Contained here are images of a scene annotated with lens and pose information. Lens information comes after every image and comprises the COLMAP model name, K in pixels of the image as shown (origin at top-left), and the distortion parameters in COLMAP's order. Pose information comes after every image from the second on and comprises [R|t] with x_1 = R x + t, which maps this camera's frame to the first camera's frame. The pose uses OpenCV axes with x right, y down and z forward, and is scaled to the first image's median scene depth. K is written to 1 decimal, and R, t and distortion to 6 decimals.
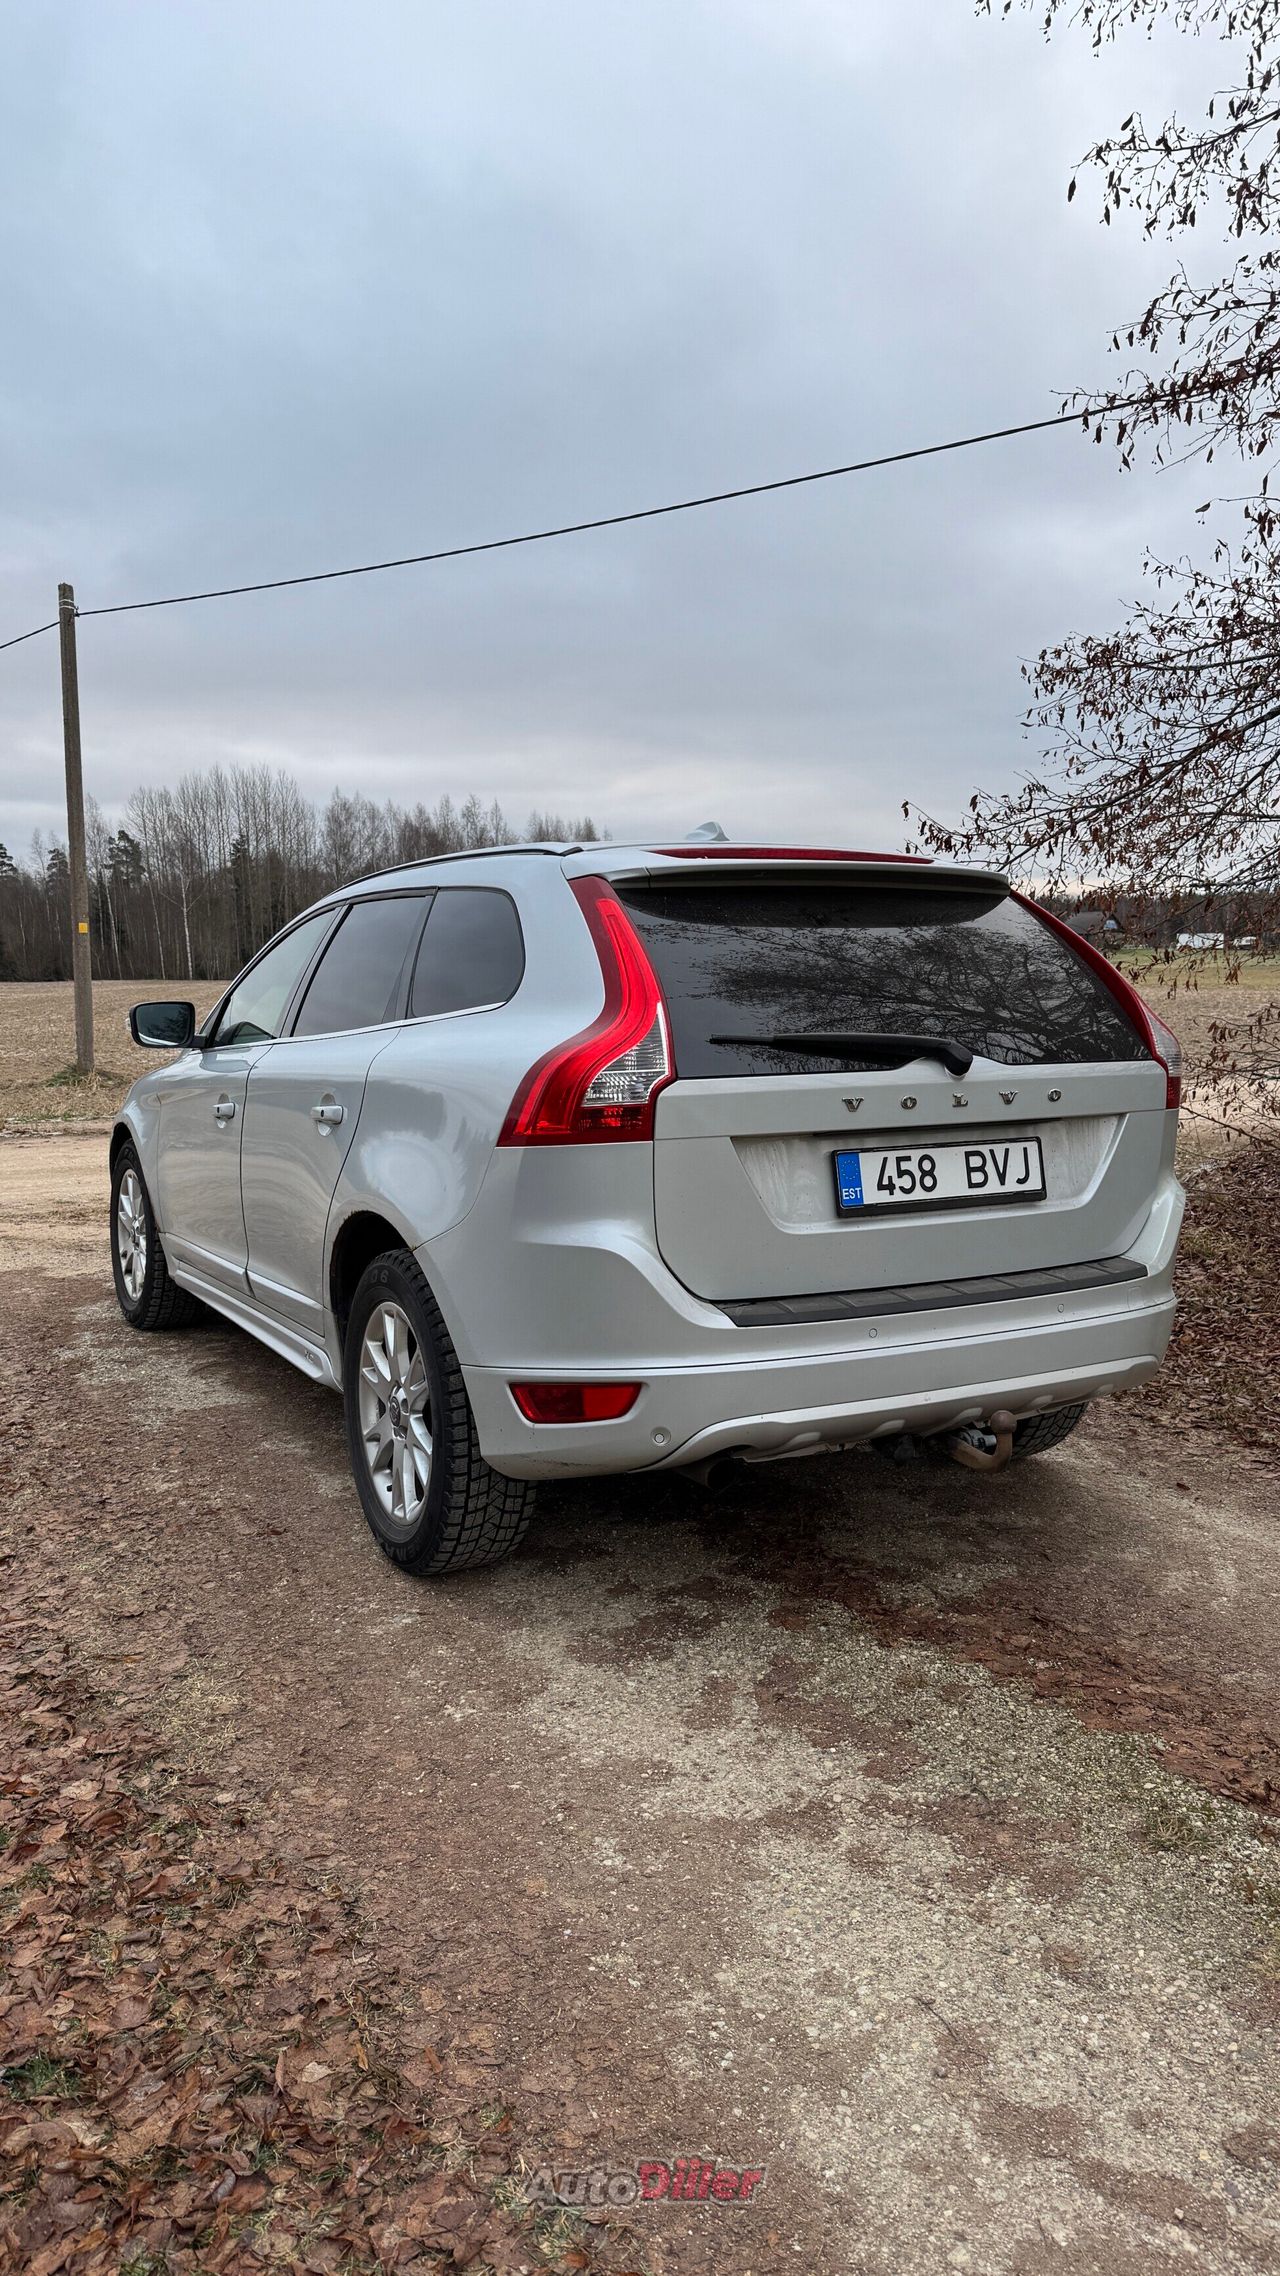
lens RADIAL K [[1545.9, 0, 625.6], [0, 1545.9, 1133.0], [0, 0, 1]] dist [0.096109, -0.153466]
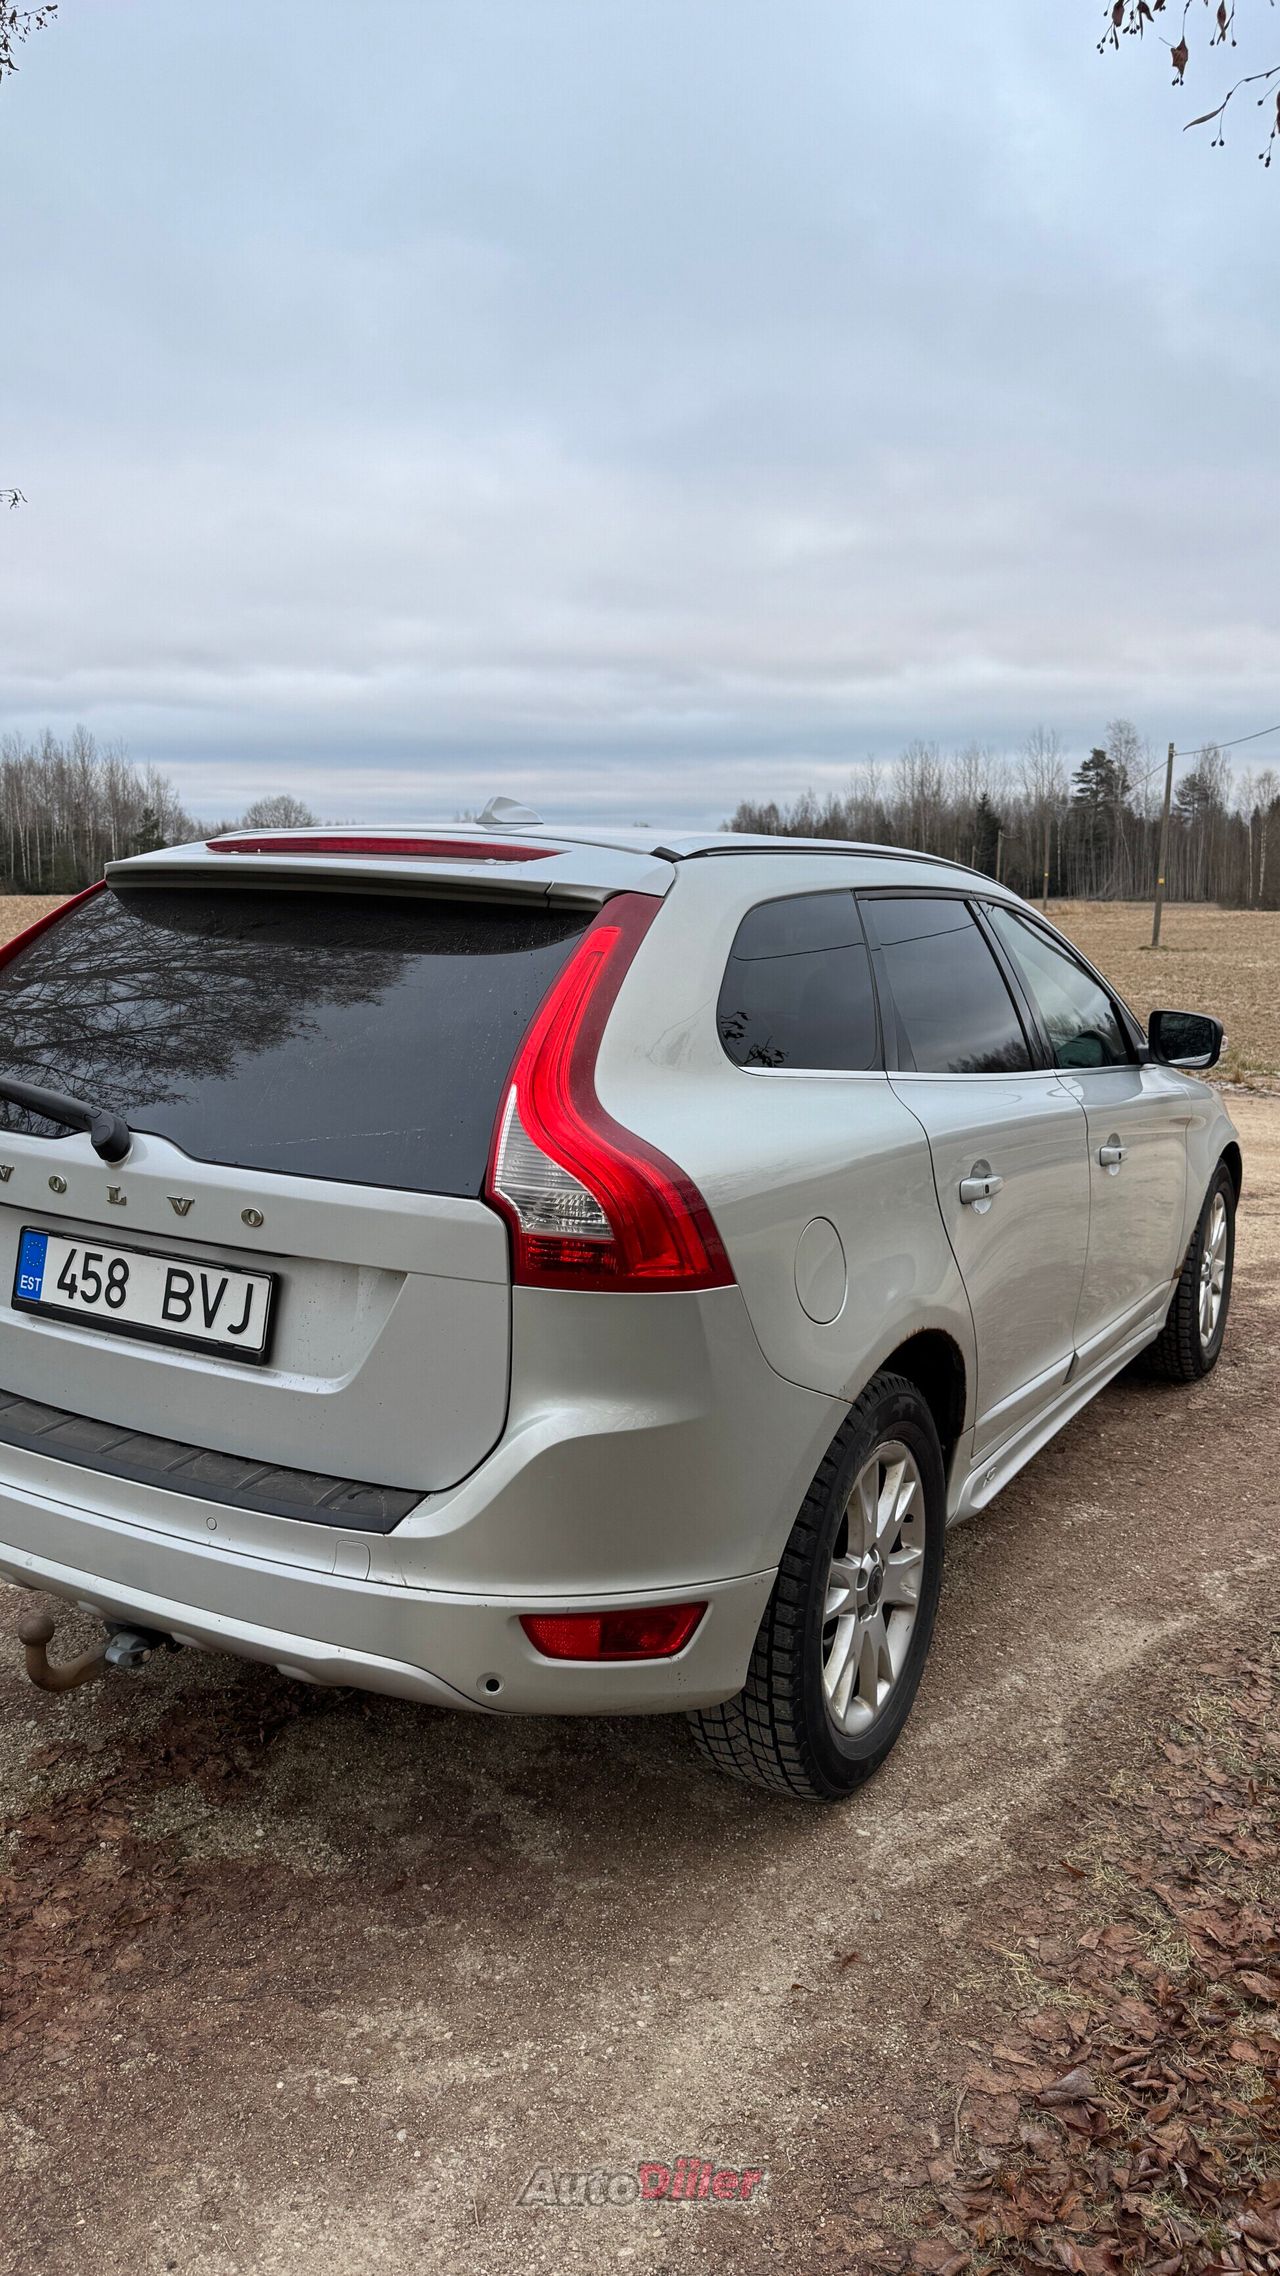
lens RADIAL K [[1571.9, 0, 614.2], [0, 1571.9, 1126.4], [0, 0, 1]] dist [0.003146, -0.004847]
pose [[0.539200, 0.149263, -0.828845, 0.932712], [-0.114598, 0.988018, 0.103377, -0.153702], [0.834344, 0.039242, 0.549845, 0.767501]]
